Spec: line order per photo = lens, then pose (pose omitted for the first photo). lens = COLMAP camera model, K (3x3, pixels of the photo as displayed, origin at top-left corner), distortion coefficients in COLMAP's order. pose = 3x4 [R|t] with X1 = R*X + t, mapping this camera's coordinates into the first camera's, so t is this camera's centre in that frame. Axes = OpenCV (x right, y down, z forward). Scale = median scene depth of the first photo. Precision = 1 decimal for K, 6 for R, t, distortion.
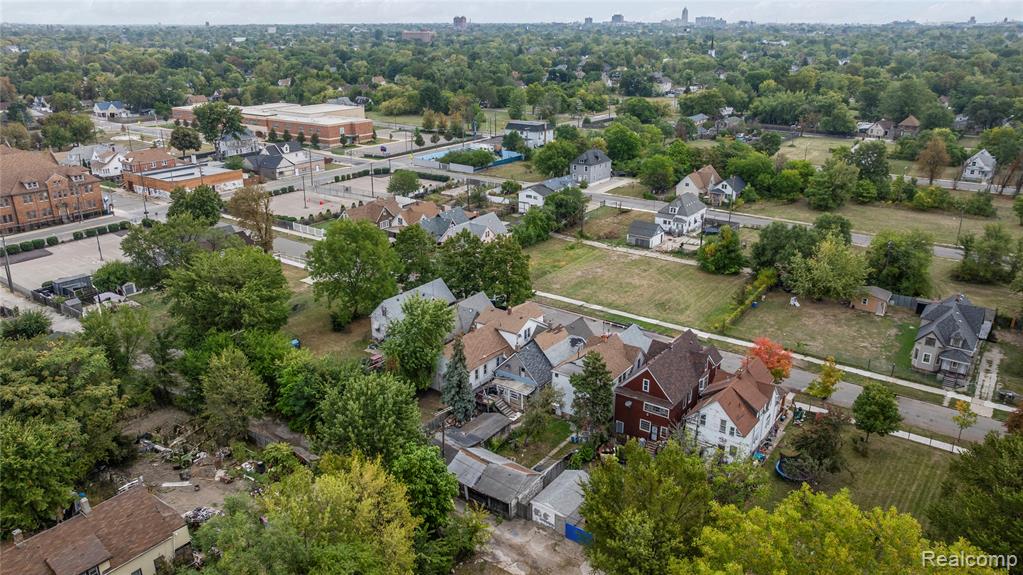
lens RADIAL K [[729.3, 0, 511.5], [0, 729.3, 287.5], [0, 0, 1]] dist [-0.023927, 0.006861]
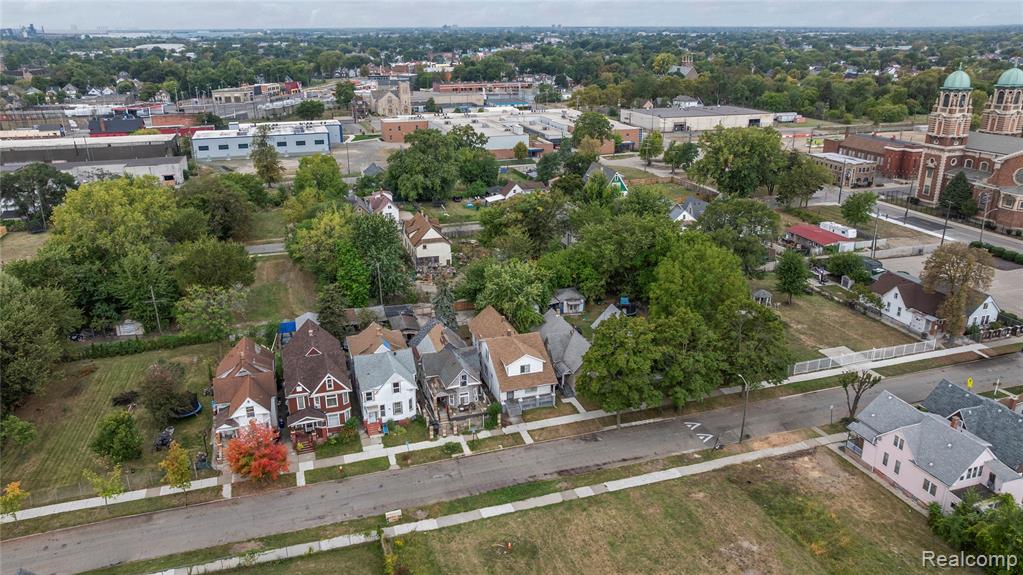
lens RADIAL K [[729.3, 0, 511.5], [0, 729.3, 287.5], [0, 0, 1]] dist [-0.023927, 0.006861]
pose [[-0.595127, 0.275075, -0.755088, 0.410132], [-0.269424, 0.816923, 0.509949, -0.295319], [0.757123, 0.506923, -0.412061, 0.803353]]
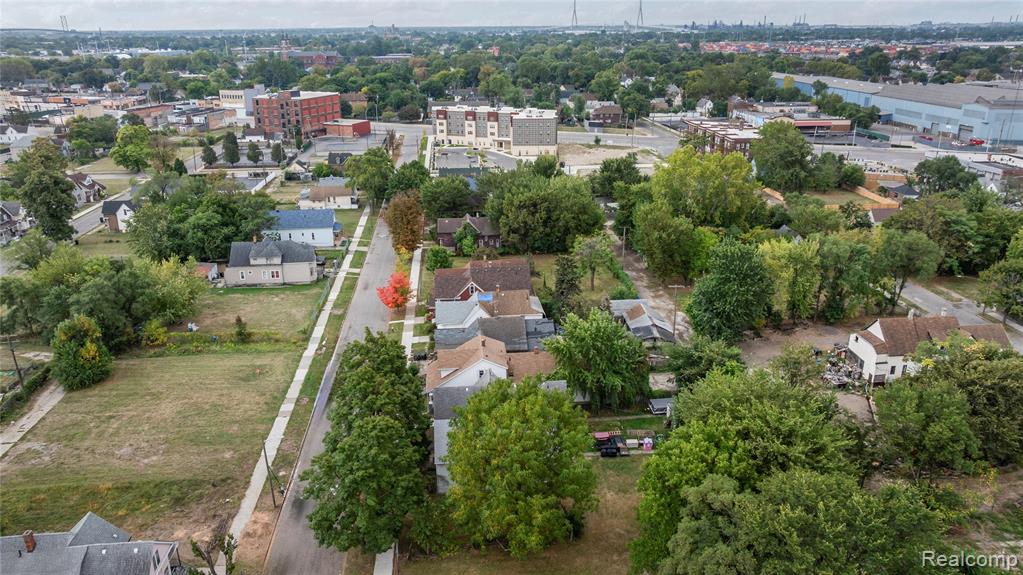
lens RADIAL K [[729.3, 0, 511.5], [0, 729.3, 287.5], [0, 0, 1]] dist [-0.023927, 0.006861]
pose [[-0.653946, -0.251049, 0.713673, -0.386207], [0.264855, 0.807670, 0.526803, -0.292168], [-0.708666, 0.533520, -0.461681, 0.801415]]
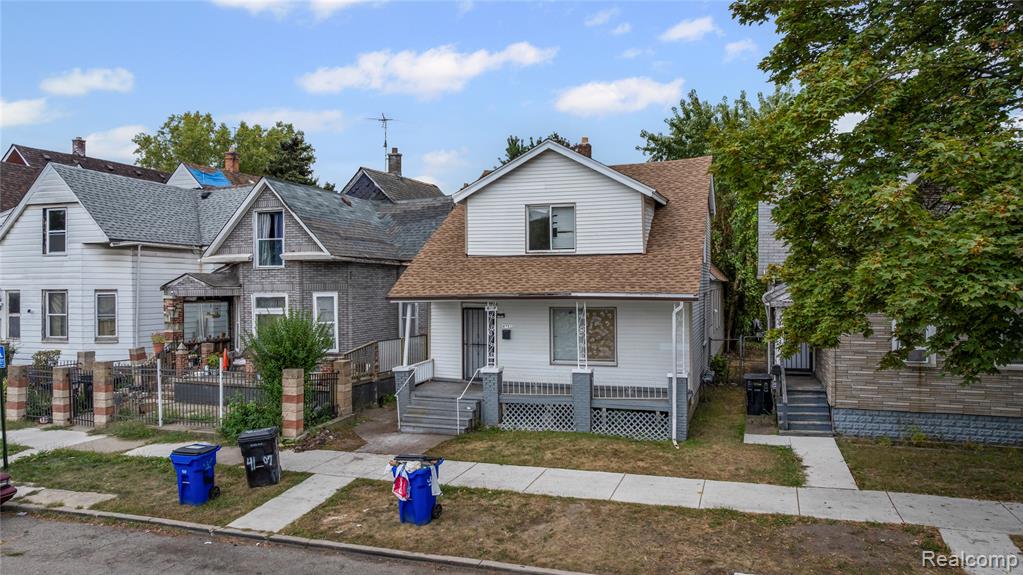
lens RADIAL K [[729.3, 0, 511.5], [0, 729.3, 287.5], [0, 0, 1]] dist [-0.023927, 0.006861]
pose [[-0.957016, 0.004592, -0.289998, 0.053342], [-0.095733, 0.938835, 0.330793, -0.002980], [0.273780, 0.344337, -0.898041, 0.719350]]
